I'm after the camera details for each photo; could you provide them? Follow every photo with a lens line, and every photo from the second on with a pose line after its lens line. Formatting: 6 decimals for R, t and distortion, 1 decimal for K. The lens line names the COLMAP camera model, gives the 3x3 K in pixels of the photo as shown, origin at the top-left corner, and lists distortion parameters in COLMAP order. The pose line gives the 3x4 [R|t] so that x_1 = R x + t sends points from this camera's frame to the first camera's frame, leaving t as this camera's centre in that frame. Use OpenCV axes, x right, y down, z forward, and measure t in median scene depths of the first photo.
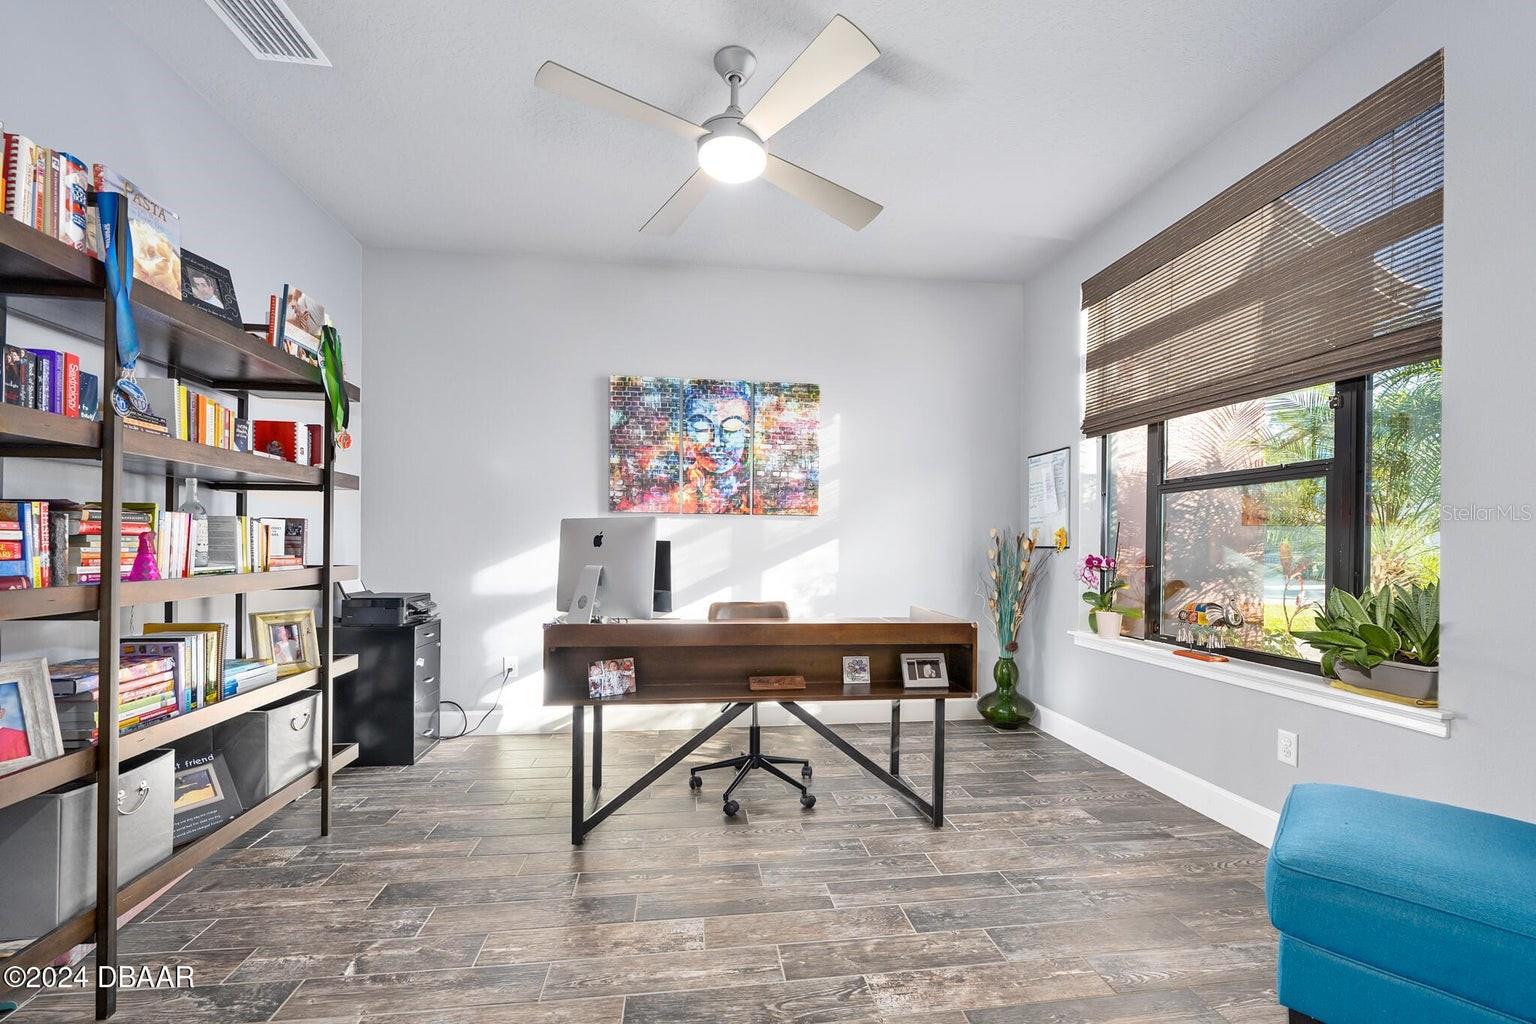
lens RADIAL K [[635.8, 0, 761.6], [0, 635.8, 544.3], [0, 0, 1]] dist [-0.002302, -0.001438]
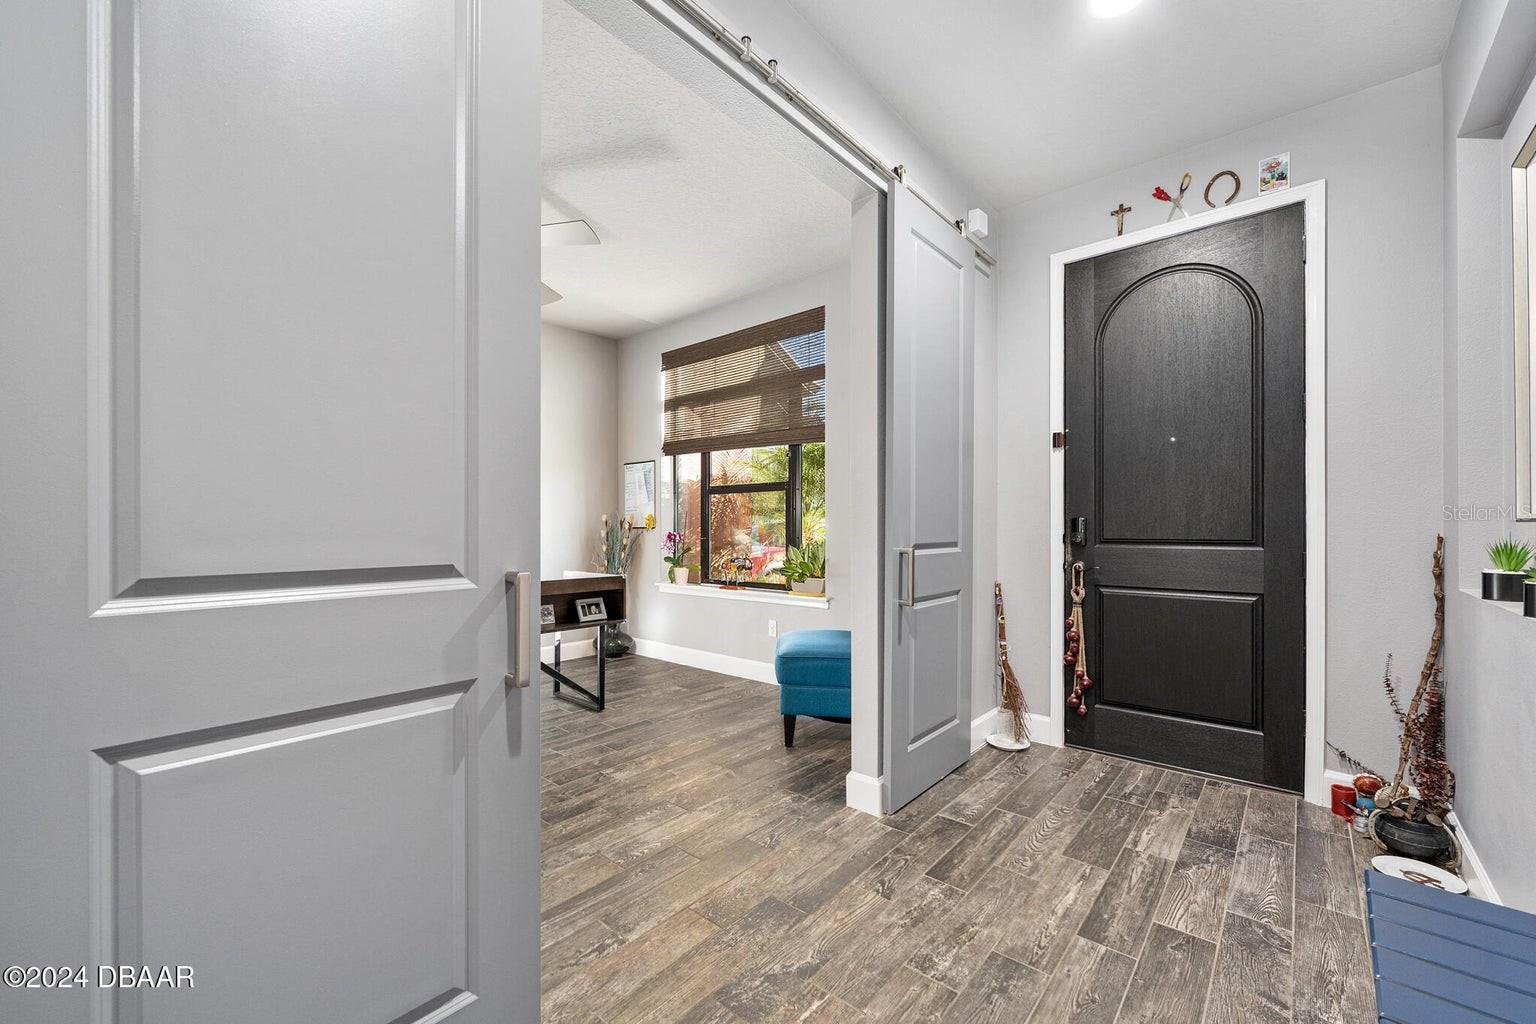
lens RADIAL K [[635.8, 0, 769.8], [0, 635.8, 522.6], [0, 0, 1]] dist [-0.002302, -0.001438]
pose [[0.746019, -0.005564, 0.665901, -0.406420], [0.008951, 0.999959, -0.001673, -0.003143], [-0.665864, 0.007208, 0.746038, -0.389816]]
